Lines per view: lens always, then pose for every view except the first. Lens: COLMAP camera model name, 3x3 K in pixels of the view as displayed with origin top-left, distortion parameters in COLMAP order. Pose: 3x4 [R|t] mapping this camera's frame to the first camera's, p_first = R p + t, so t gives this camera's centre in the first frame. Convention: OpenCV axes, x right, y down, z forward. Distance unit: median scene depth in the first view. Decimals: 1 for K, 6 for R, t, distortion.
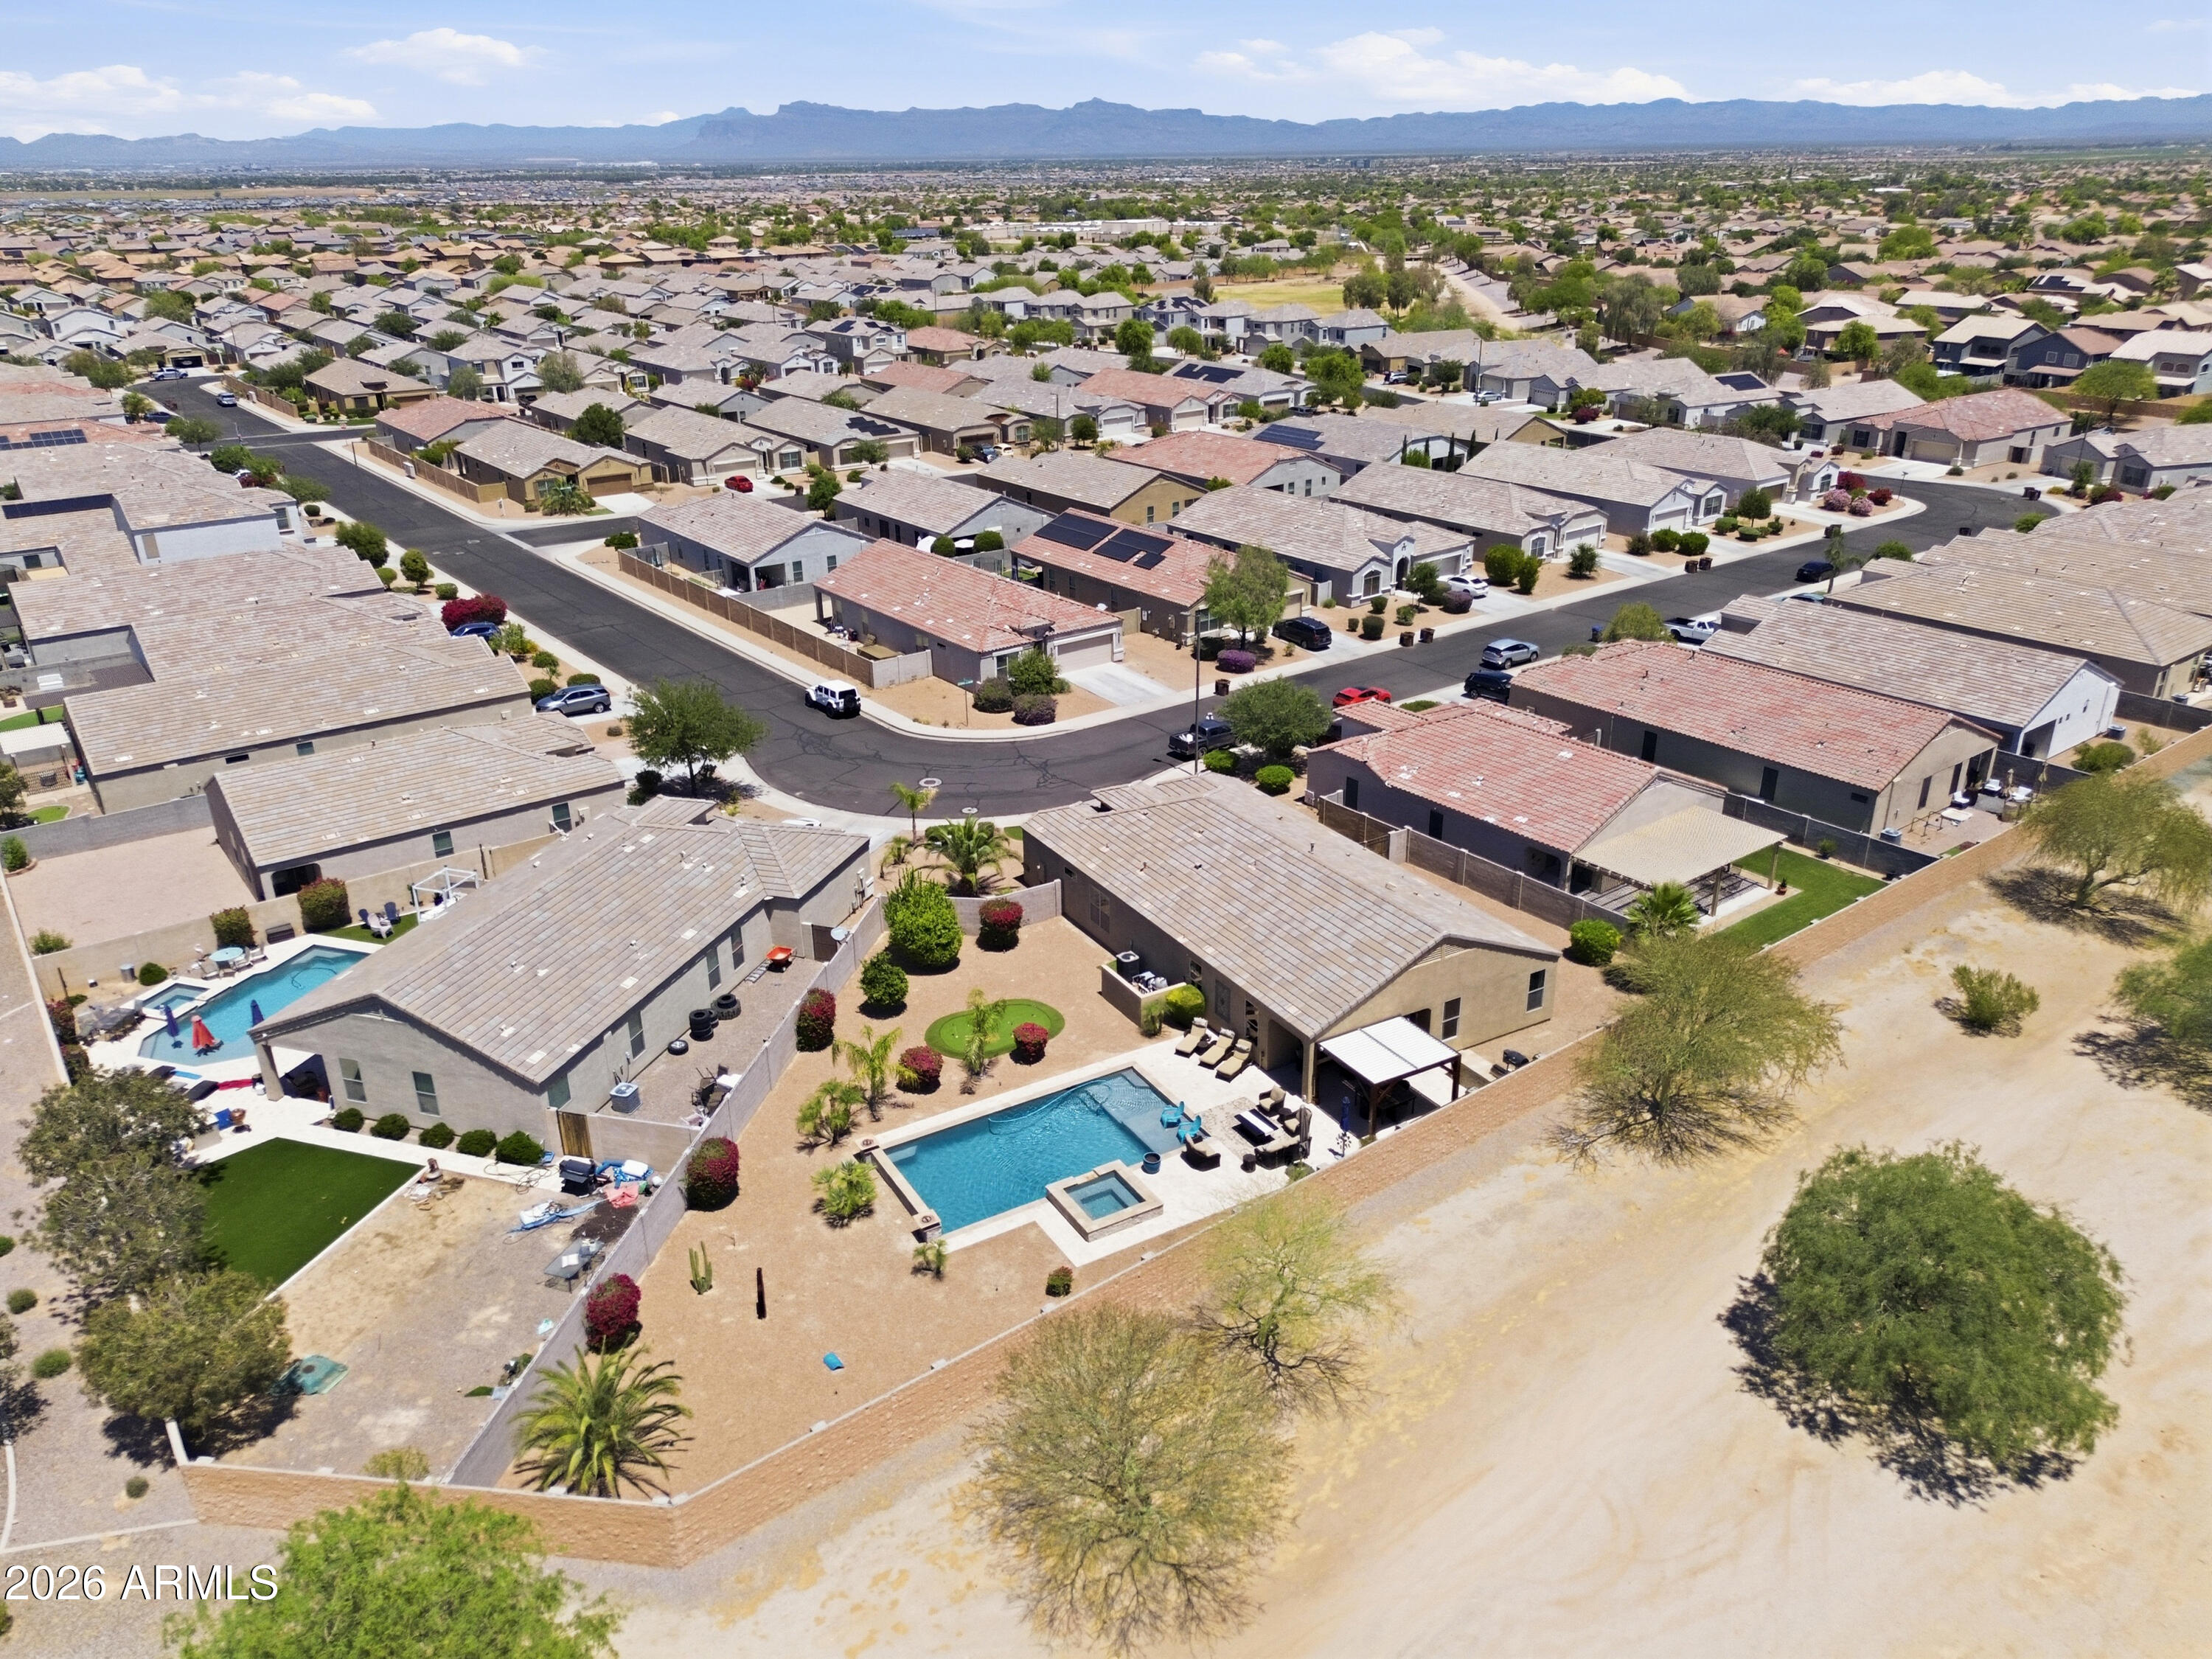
lens RADIAL K [[1567.7, 0, 1107.8], [0, 1567.7, 834.1], [0, 0, 1]] dist [0.059396, -0.052302]
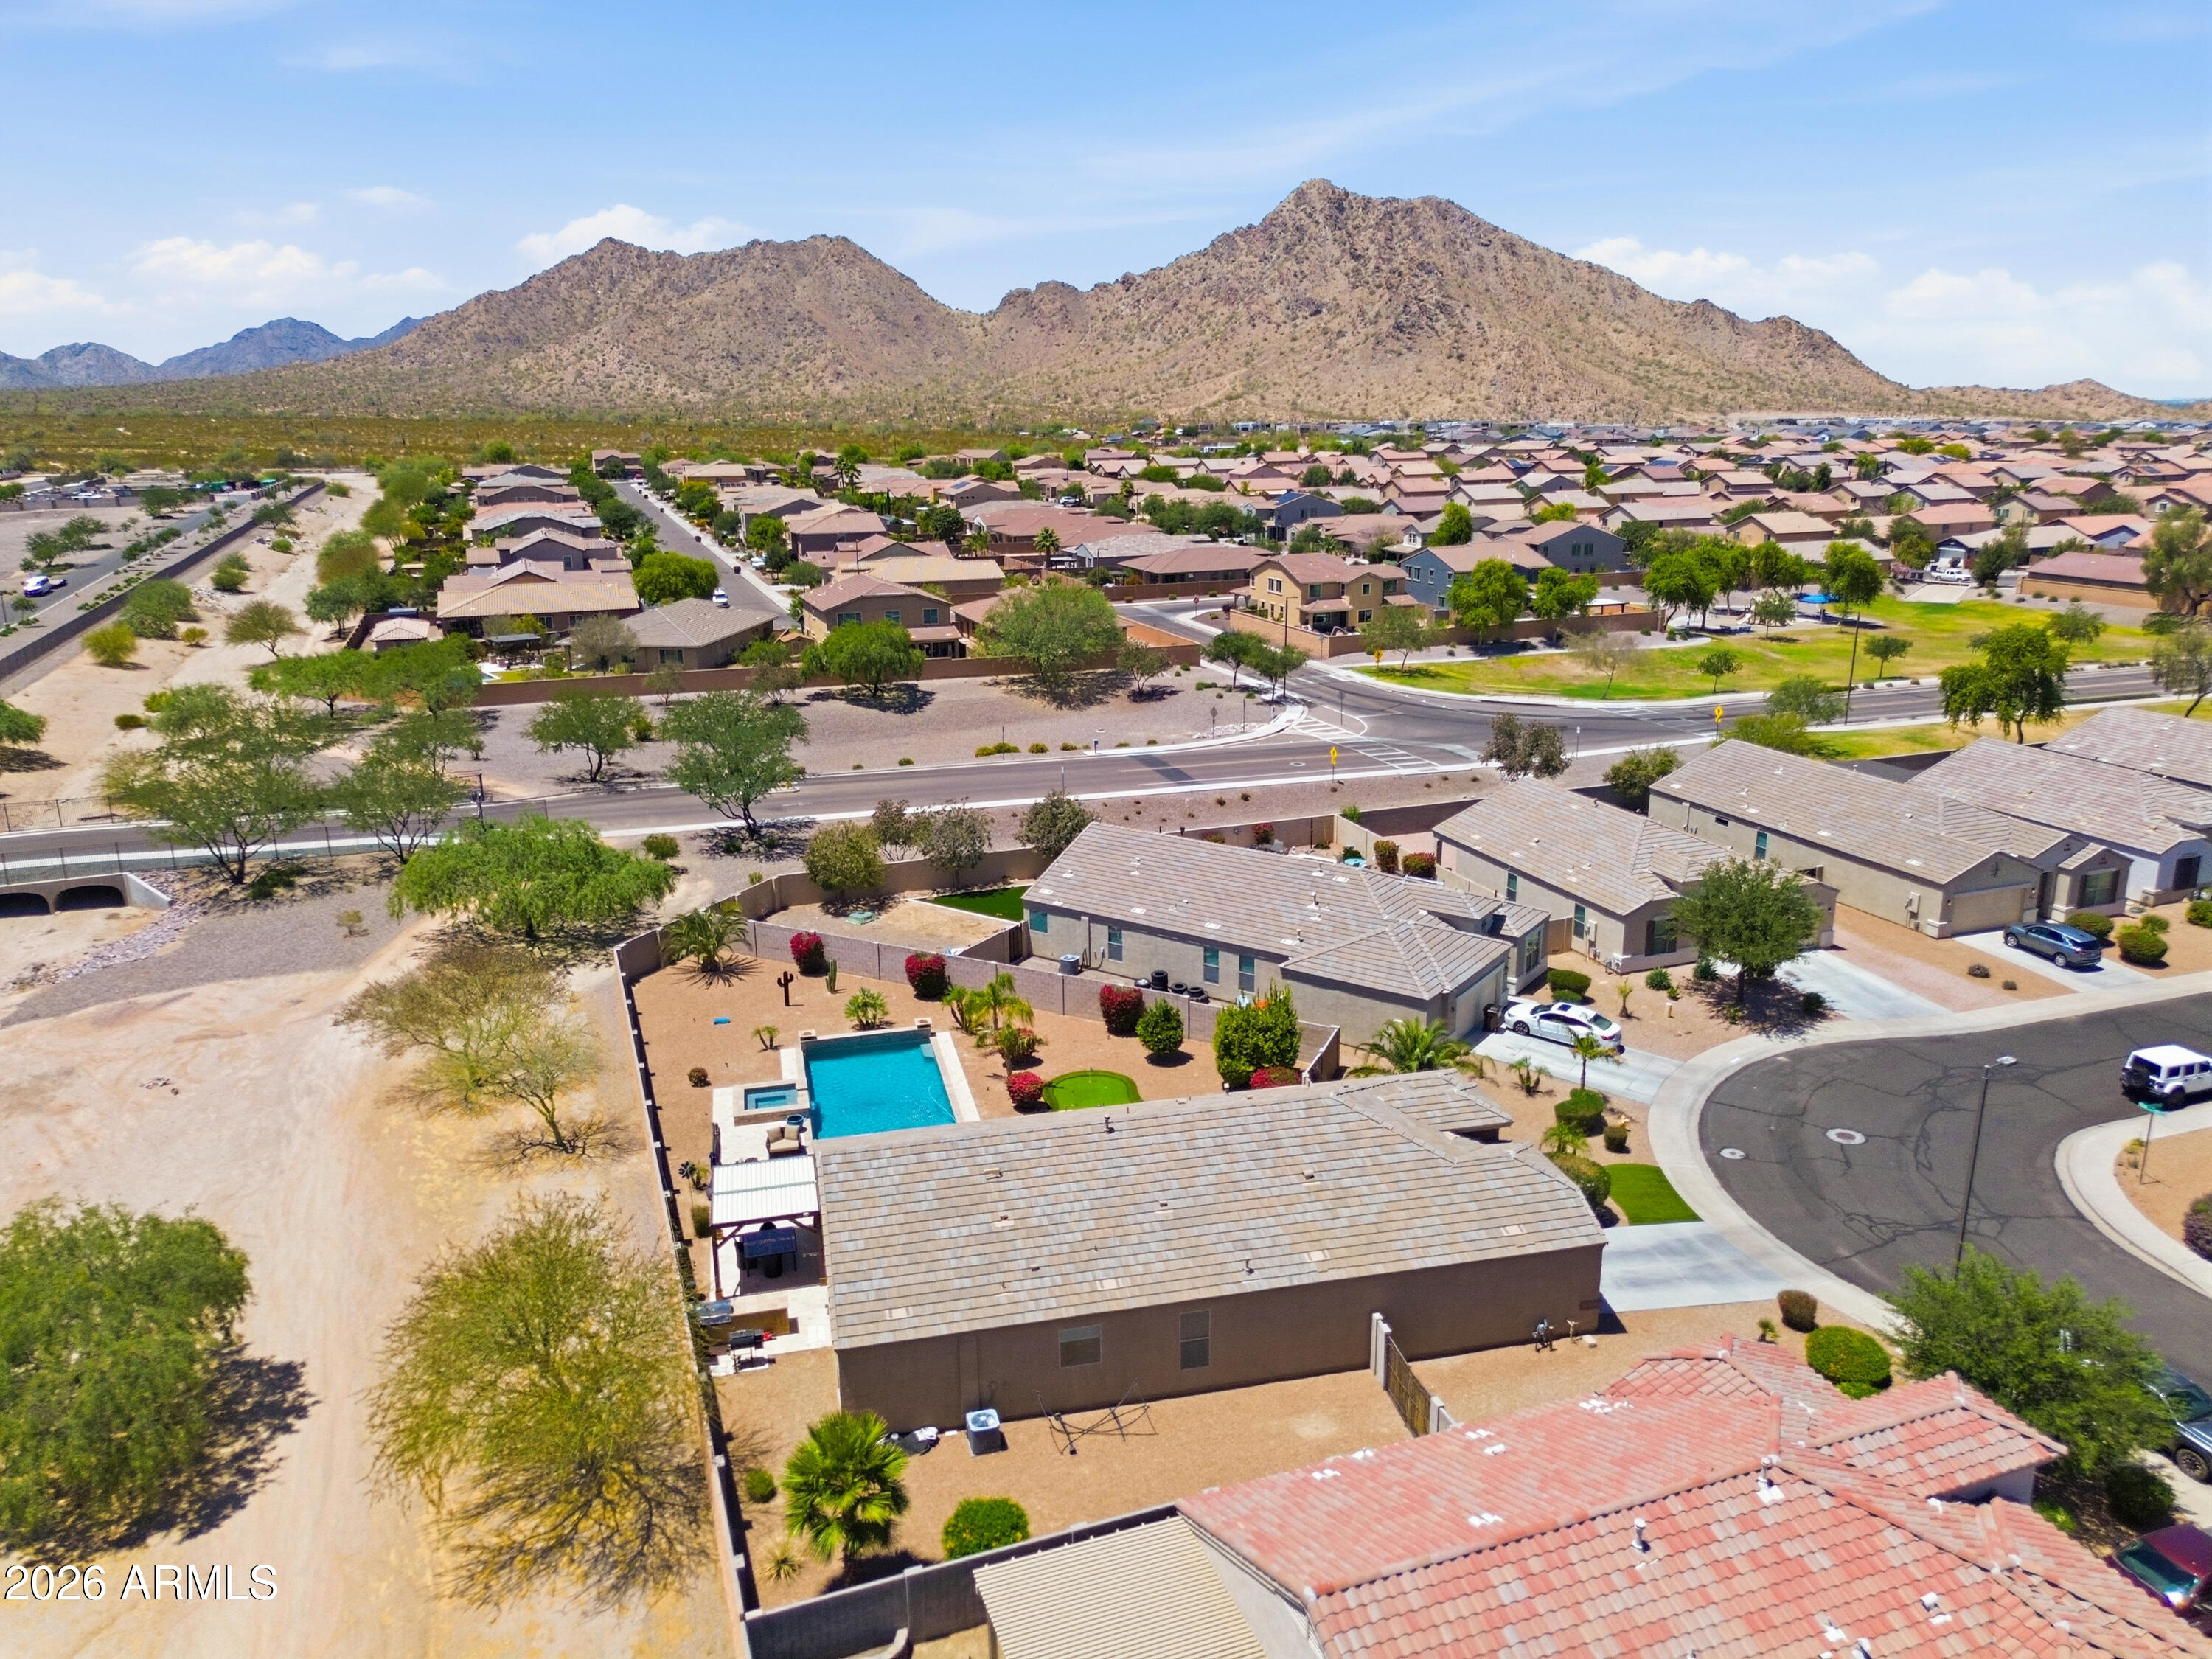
lens RADIAL K [[1567.7, 0, 1118.3], [0, 1567.7, 830.9], [0, 0, 1]] dist [0.059396, -0.052302]
pose [[-0.293070, 0.263833, -0.918968, 1.043350], [-0.366953, 0.856520, 0.362931, -0.511642], [0.882868, 0.443582, -0.154206, 1.437319]]
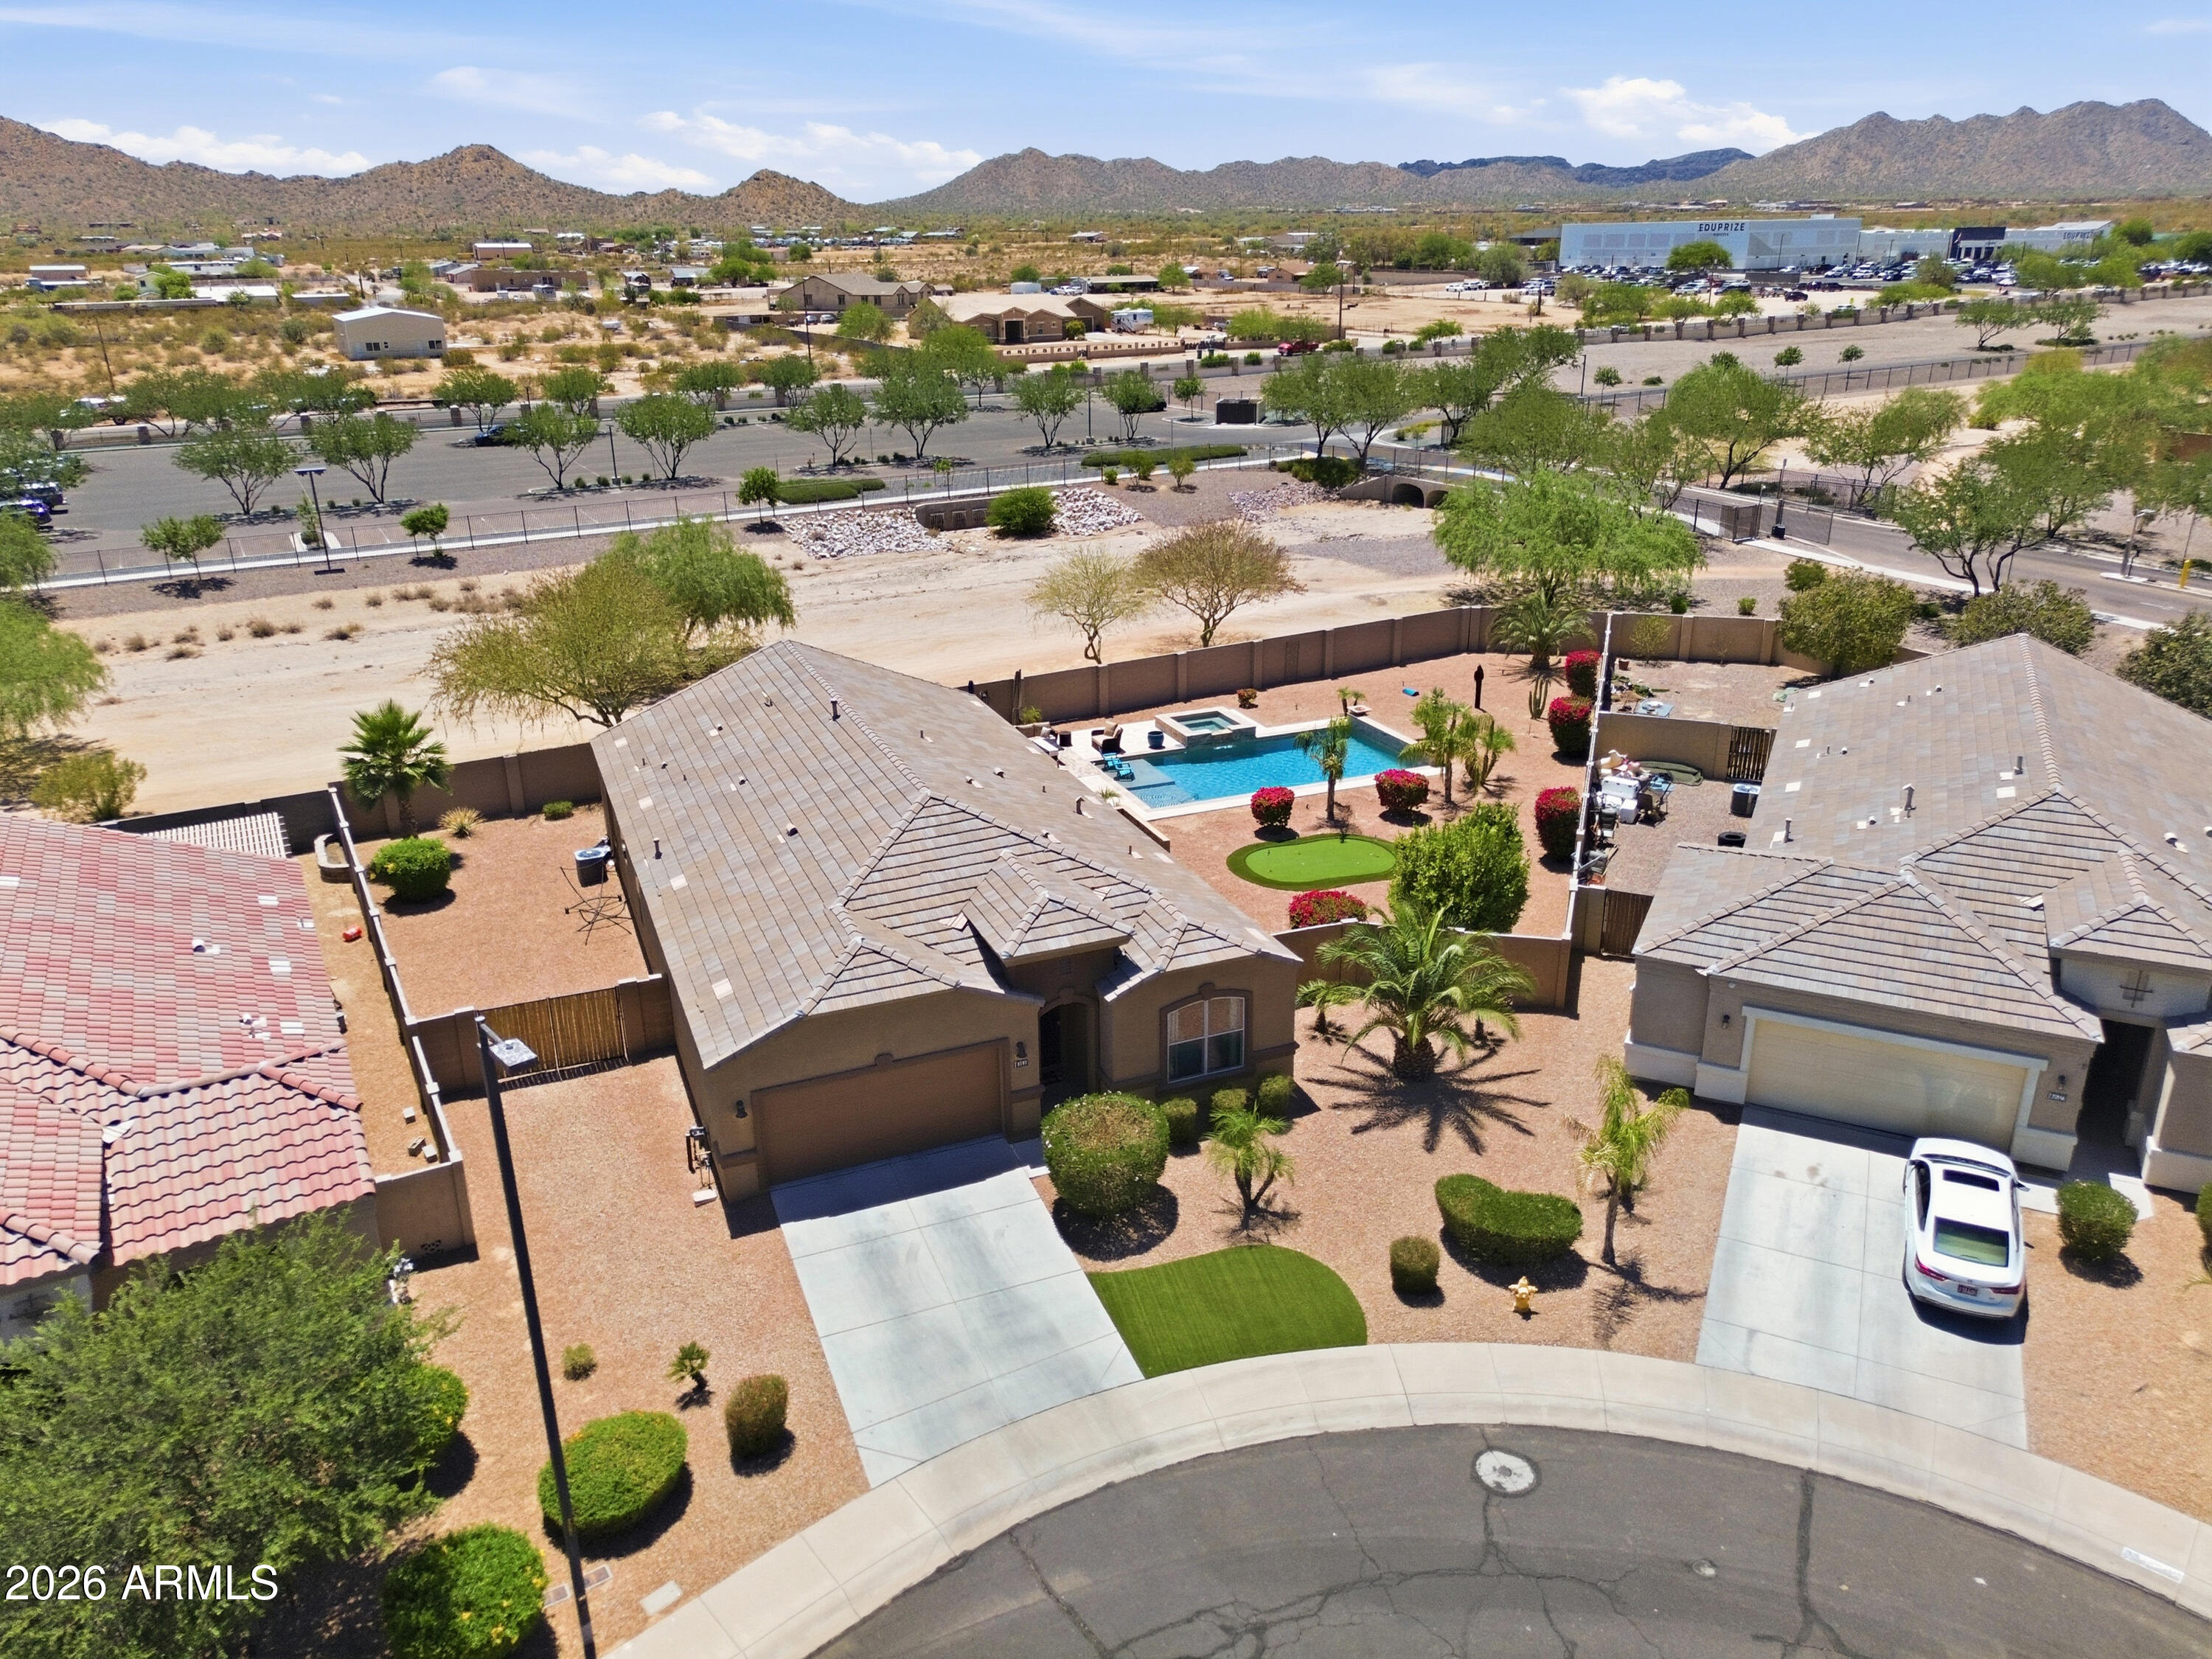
lens RADIAL K [[1567.7, 0, 1108.5], [0, 1567.7, 840.5], [0, 0, 1]] dist [0.059396, -0.052302]
pose [[-0.990442, -0.029063, 0.134830, -0.096306], [0.072877, 0.719678, 0.690472, -0.529121], [-0.117102, 0.693699, -0.710682, 2.020588]]
